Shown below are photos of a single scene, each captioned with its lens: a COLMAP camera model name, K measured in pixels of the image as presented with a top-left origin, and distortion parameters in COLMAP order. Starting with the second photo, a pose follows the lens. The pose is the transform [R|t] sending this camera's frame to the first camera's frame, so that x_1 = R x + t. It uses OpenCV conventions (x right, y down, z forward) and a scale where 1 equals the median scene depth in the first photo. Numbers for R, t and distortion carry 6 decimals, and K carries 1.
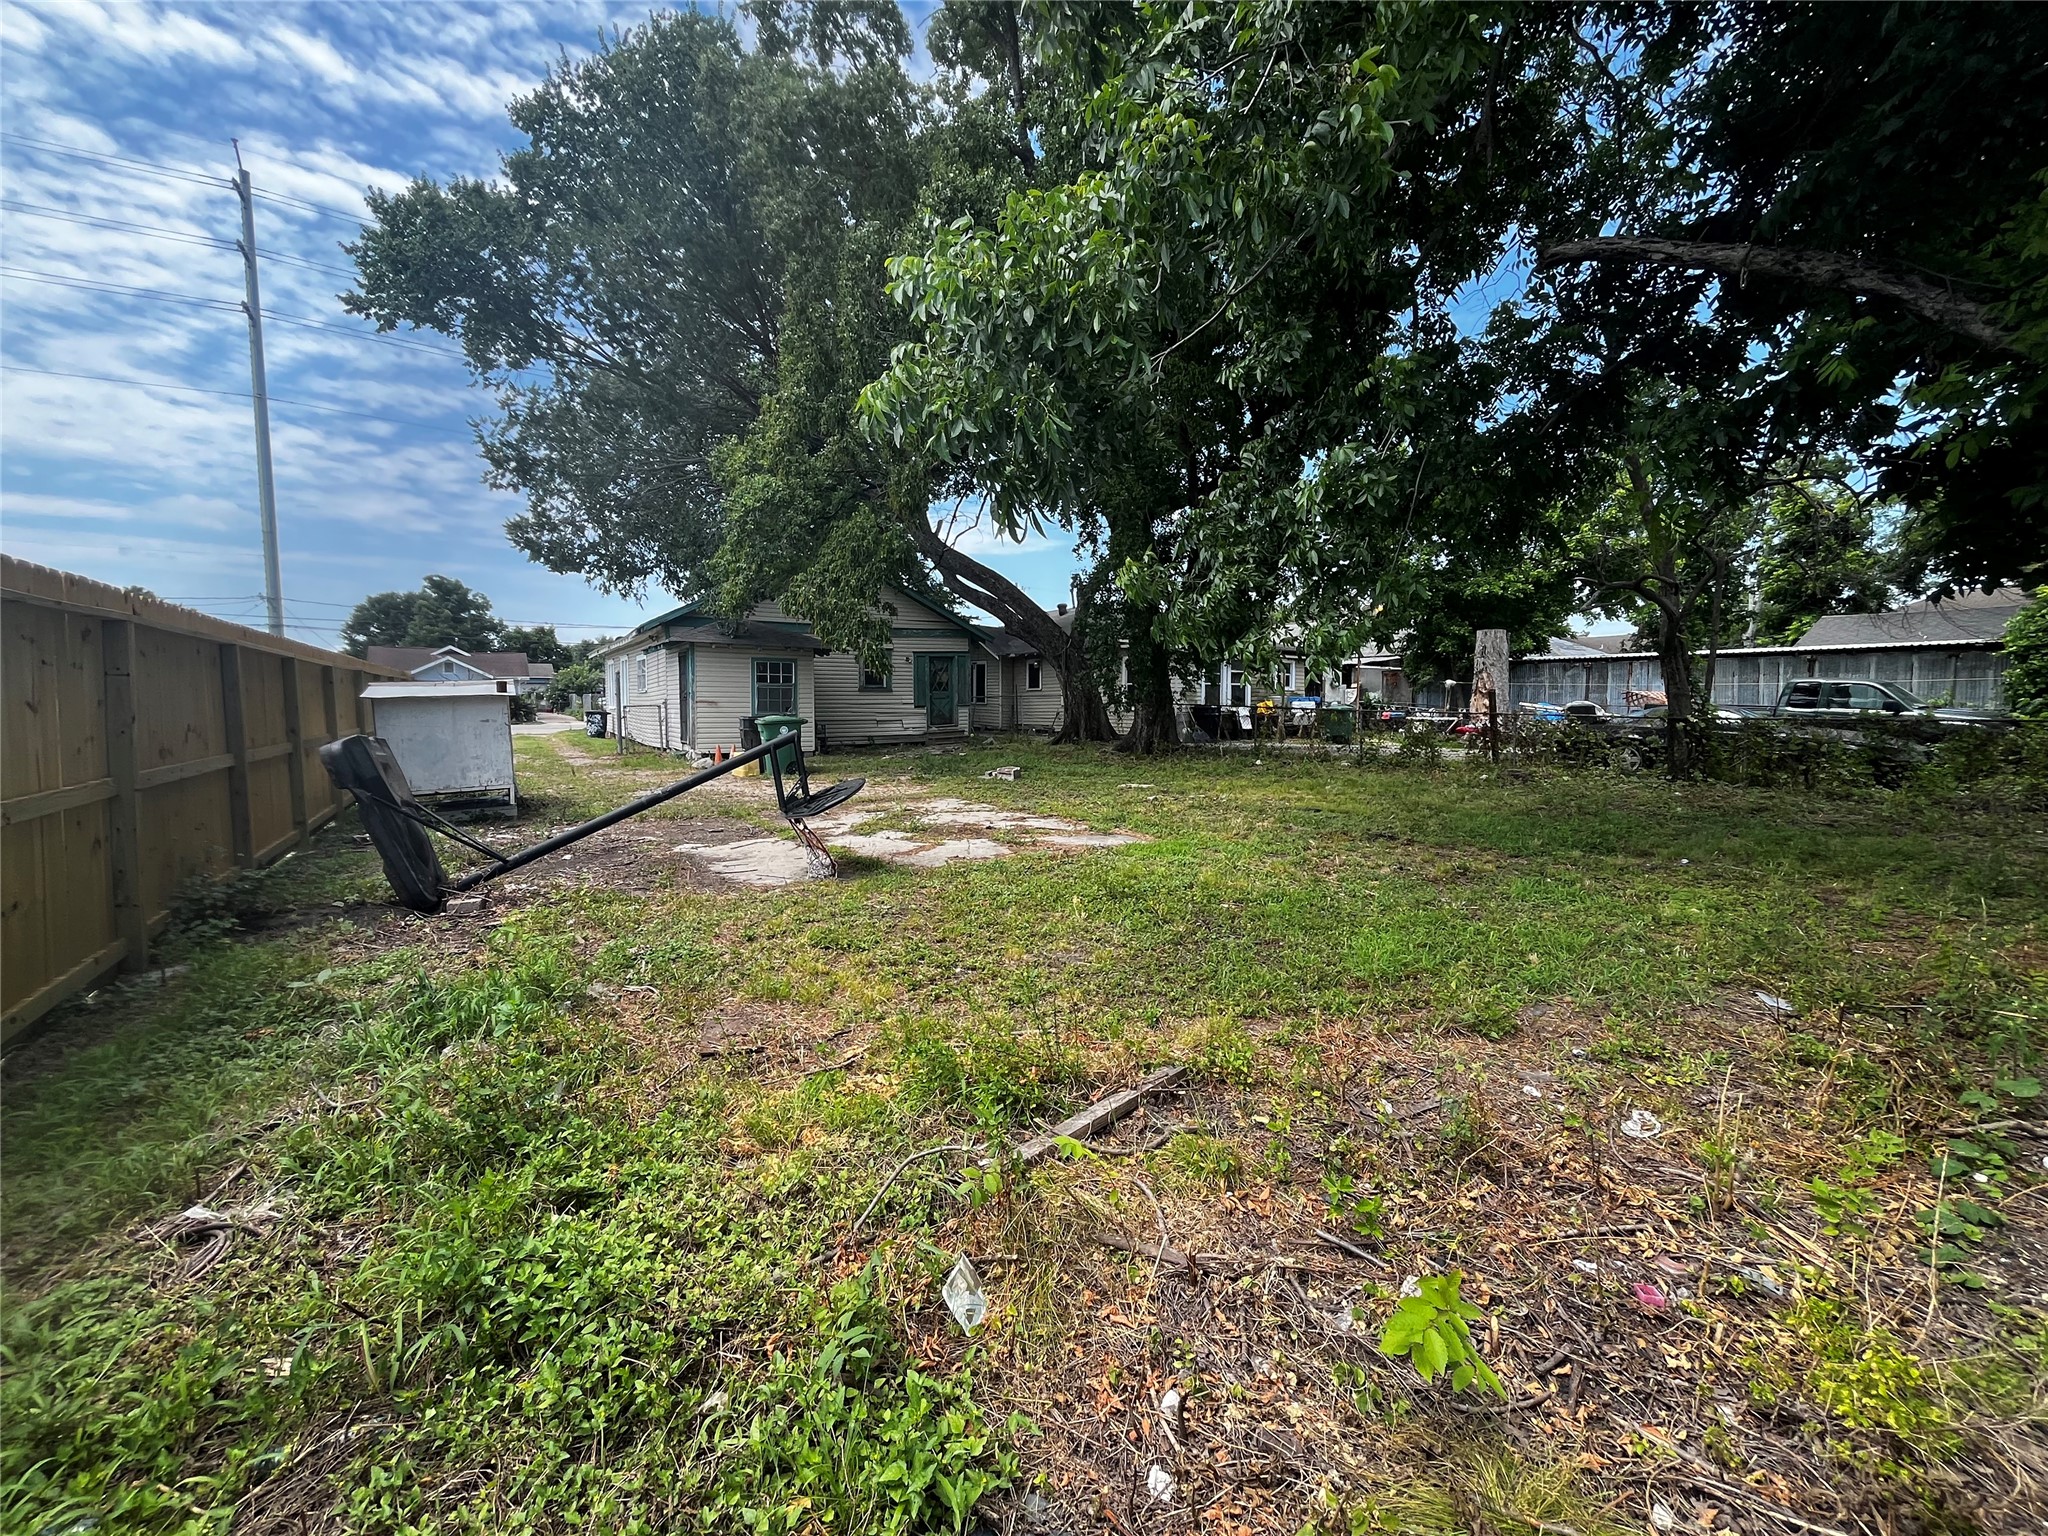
lens RADIAL K [[825.0, 0, 1013.5], [0, 825.0, 766.3], [0, 0, 1]] dist [-0.001373, 0.000039]
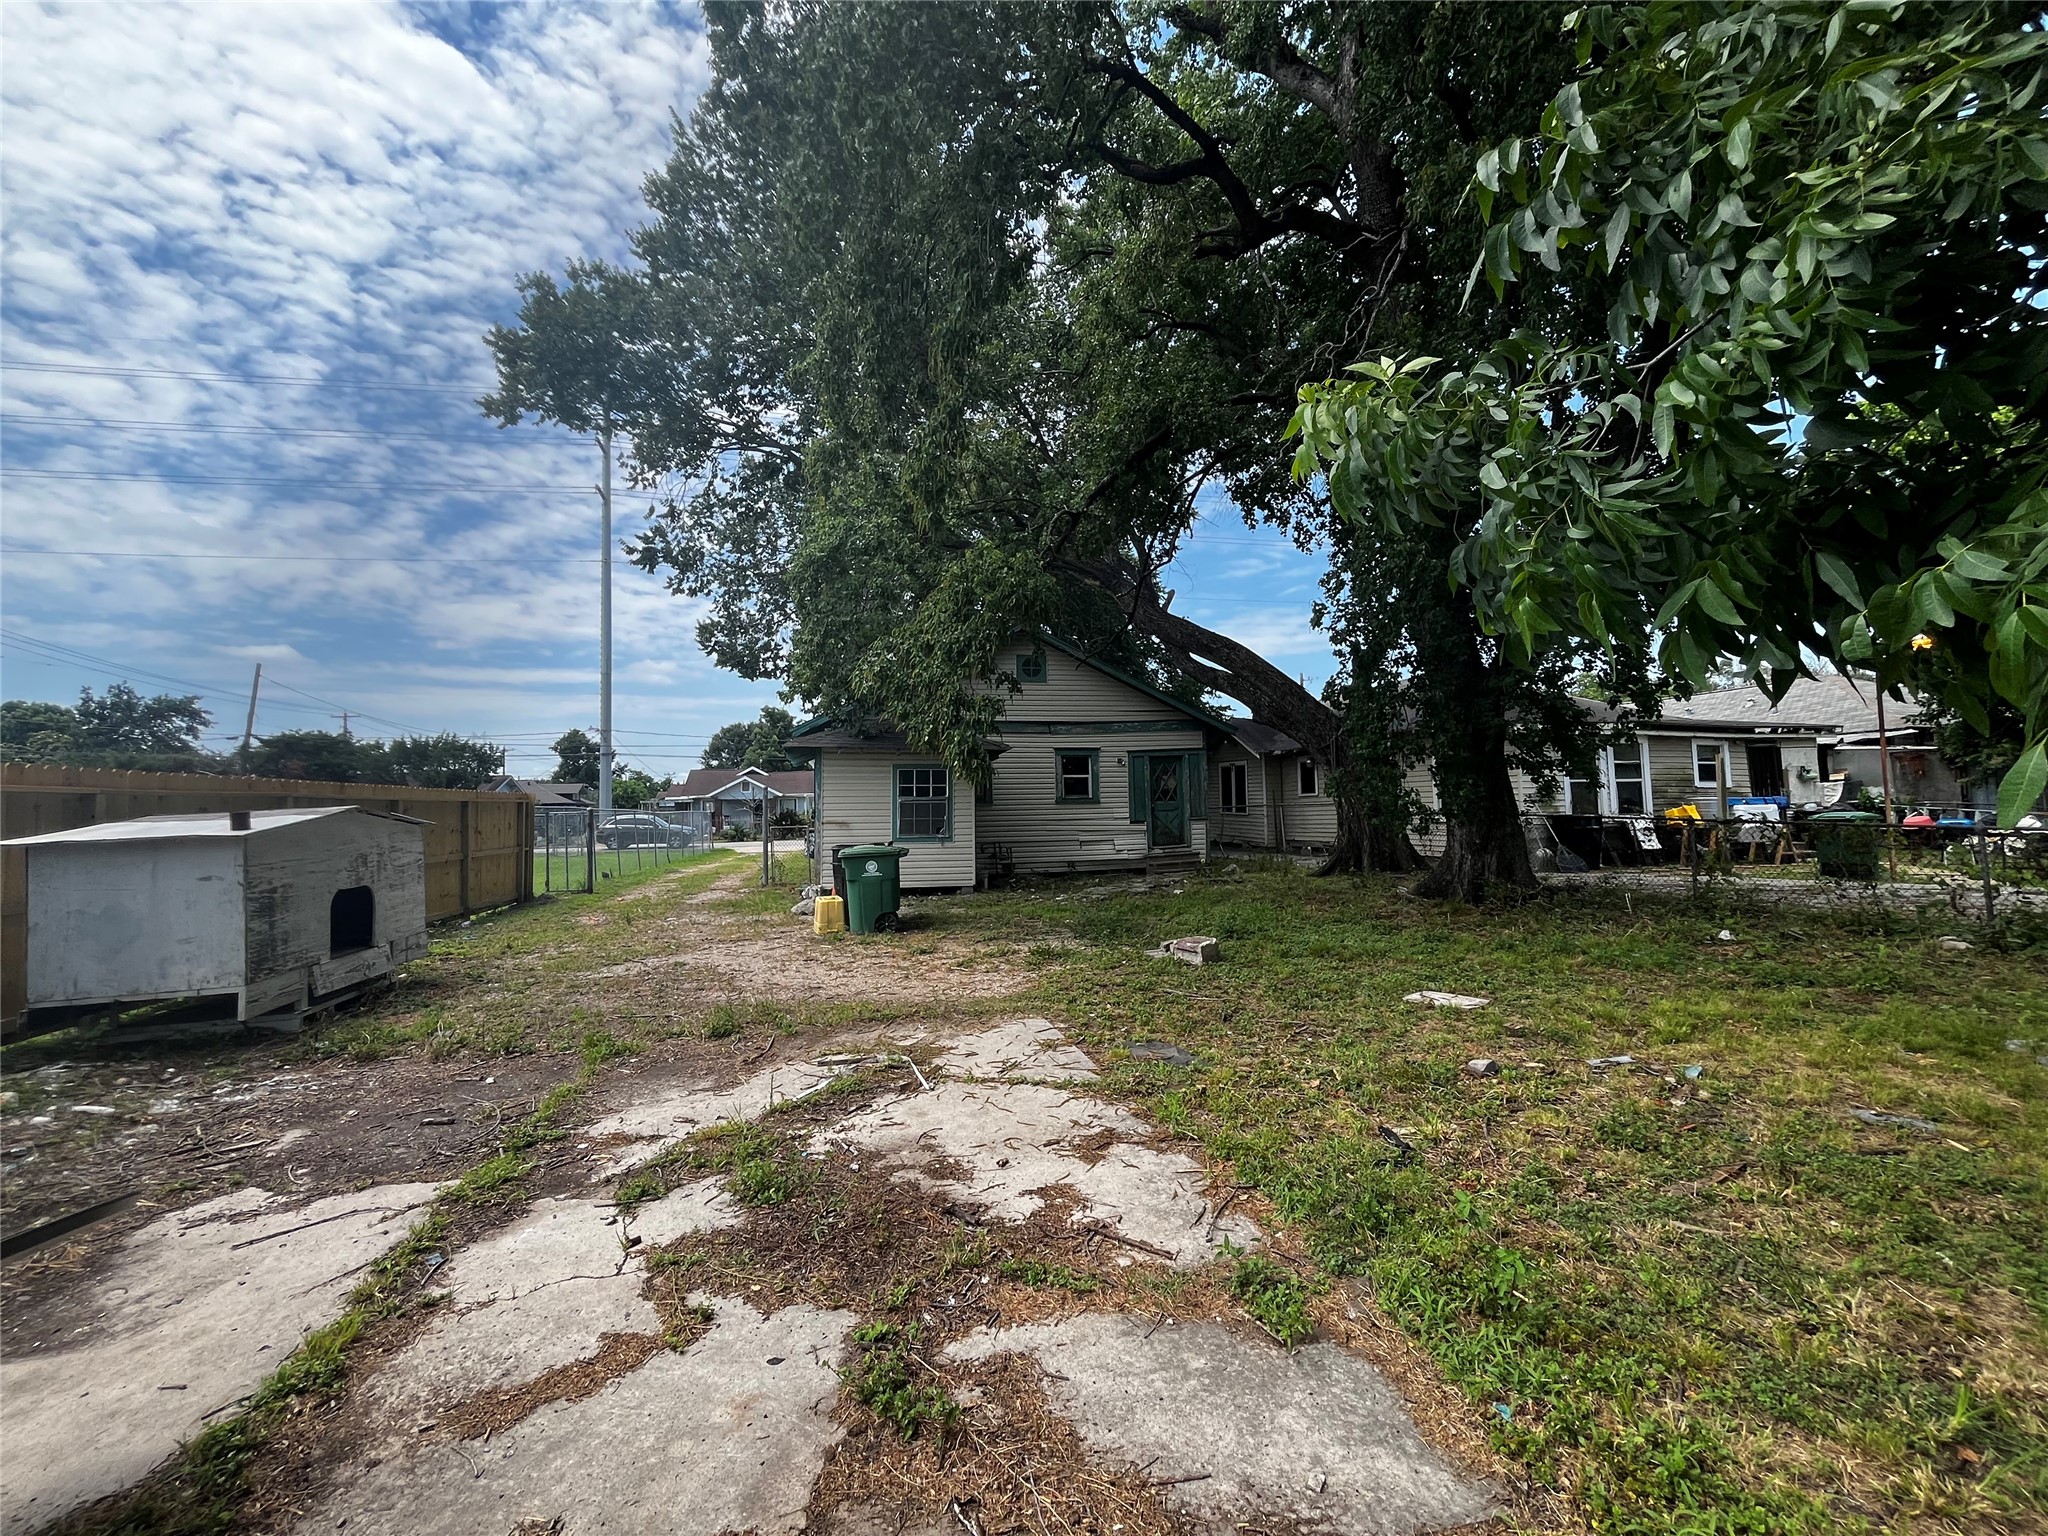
lens RADIAL K [[817.6, 0, 1020.0], [0, 817.6, 738.8], [0, 0, 1]] dist [-0.001629, -0.000069]
pose [[0.937776, -0.046376, -0.344131, 0.044910], [-0.010216, 0.986927, -0.160841, -0.023542], [0.347092, 0.154348, 0.925043, 0.231230]]
